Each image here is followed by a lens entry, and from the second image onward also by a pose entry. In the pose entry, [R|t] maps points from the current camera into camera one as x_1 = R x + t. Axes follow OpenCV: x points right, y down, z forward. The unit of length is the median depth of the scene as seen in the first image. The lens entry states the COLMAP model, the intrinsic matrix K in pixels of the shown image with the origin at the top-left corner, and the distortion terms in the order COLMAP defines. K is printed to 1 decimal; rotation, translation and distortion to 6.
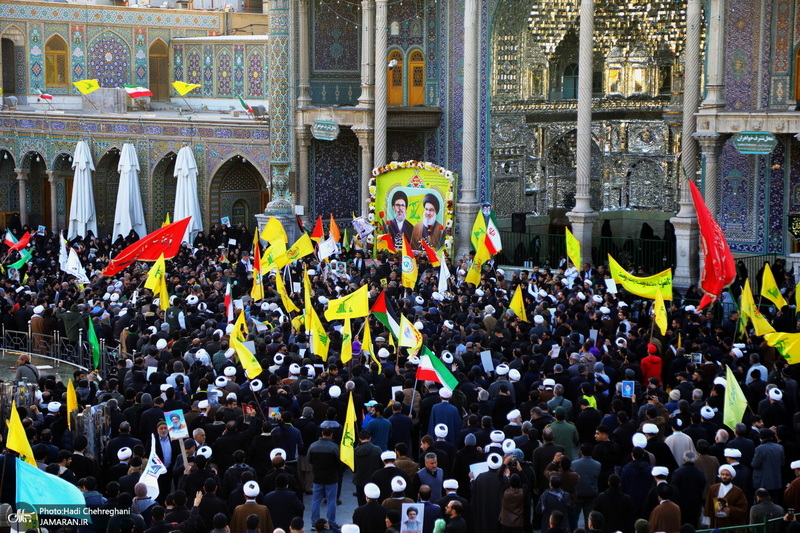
lens RADIAL K [[2069.1, 0, 399.0], [0, 2069.1, 280.5], [0, 0, 1]] dist [0.607755, 0.000000]
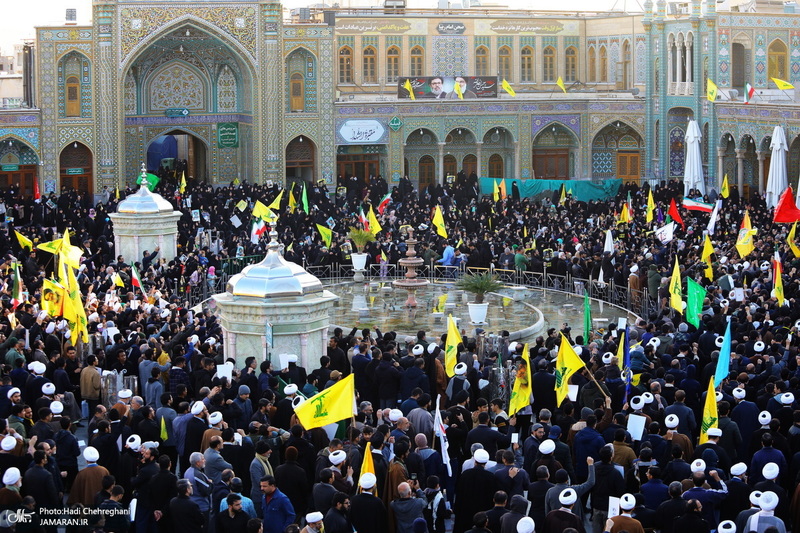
lens RADIAL K [[1682.2, 0, 398.7], [0, 1682.2, 267.0], [0, 0, 1]] dist [-0.326611, 0.000000]
pose [[0.885856, 0.045091, -0.461763, 0.092145], [-0.035794, 0.998942, 0.028880, -0.006034], [0.462577, -0.009055, 0.886533, 0.074458]]
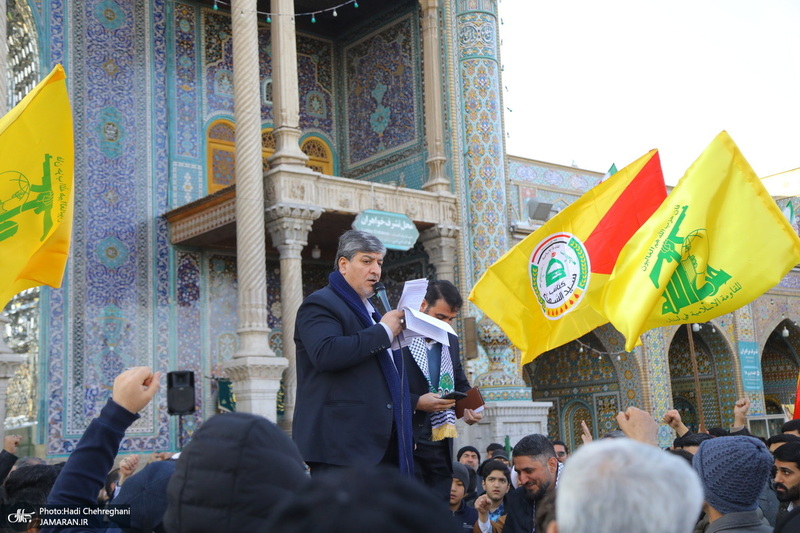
lens RADIAL K [[1076.7, 0, 399.2], [0, 1076.7, 265.3], [0, 0, 1]] dist [0.243879, 0.000000]
pose [[0.105980, 0.168700, 0.979953, -0.098534], [0.147062, 0.972007, -0.183236, 0.001834], [-0.983433, 0.163534, 0.078204, 0.711279]]
